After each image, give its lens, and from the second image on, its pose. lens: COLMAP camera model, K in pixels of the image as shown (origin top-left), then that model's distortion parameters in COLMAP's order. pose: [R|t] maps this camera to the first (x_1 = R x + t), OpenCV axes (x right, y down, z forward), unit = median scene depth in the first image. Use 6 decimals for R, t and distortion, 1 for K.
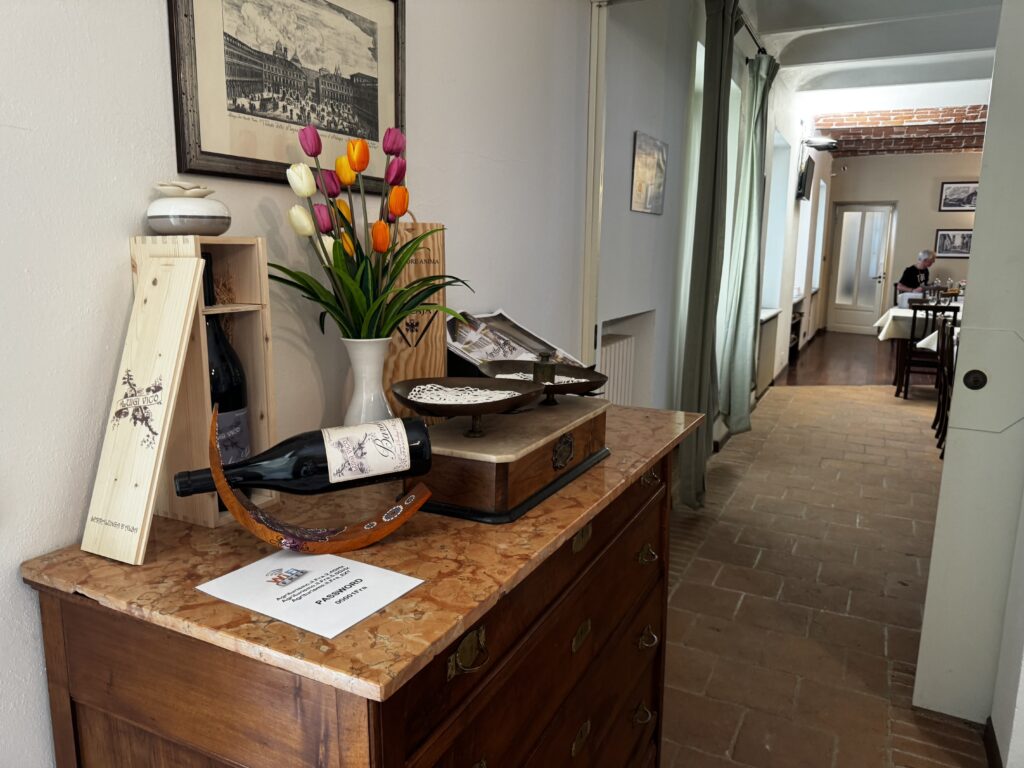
lens RADIAL K [[730.2, 0, 515.7], [0, 730.2, 381.2], [0, 0, 1]] dist [0.011430, -0.008947]
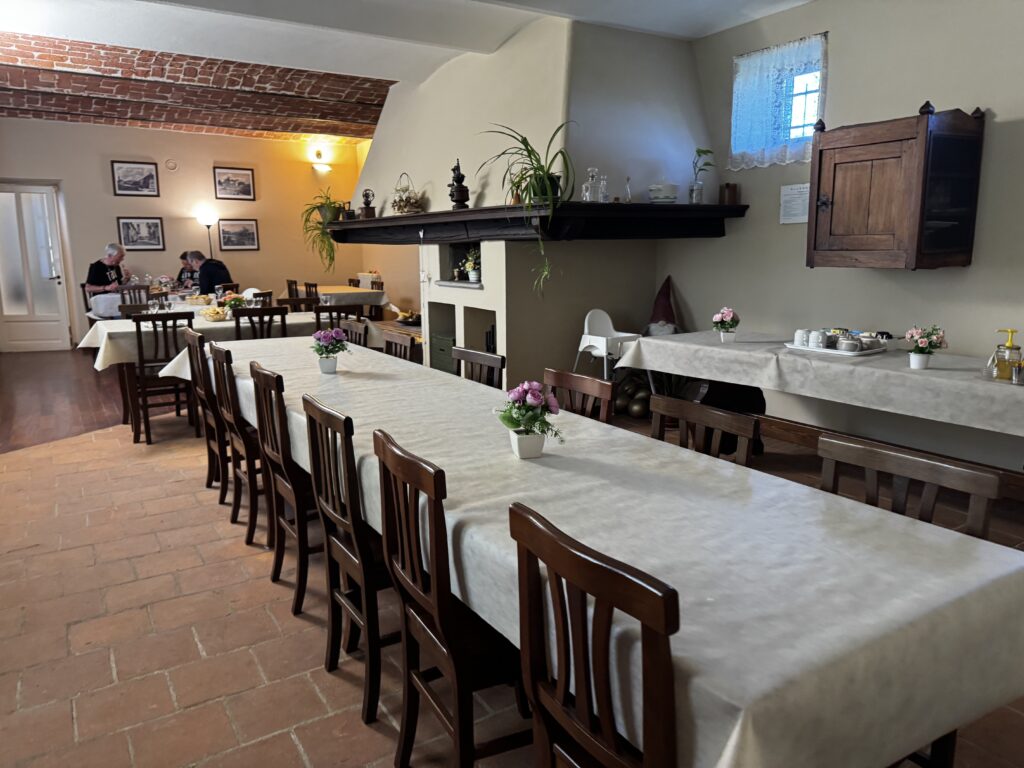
lens RADIAL K [[730.2, 0, 512.8], [0, 730.2, 378.0], [0, 0, 1]] dist [0.011430, -0.008947]
pose [[0.517055, -0.169672, 0.838967, 0.082909], [0.168383, 0.981166, 0.094656, -0.032697], [-0.839227, 0.092325, 0.535887, 0.207959]]
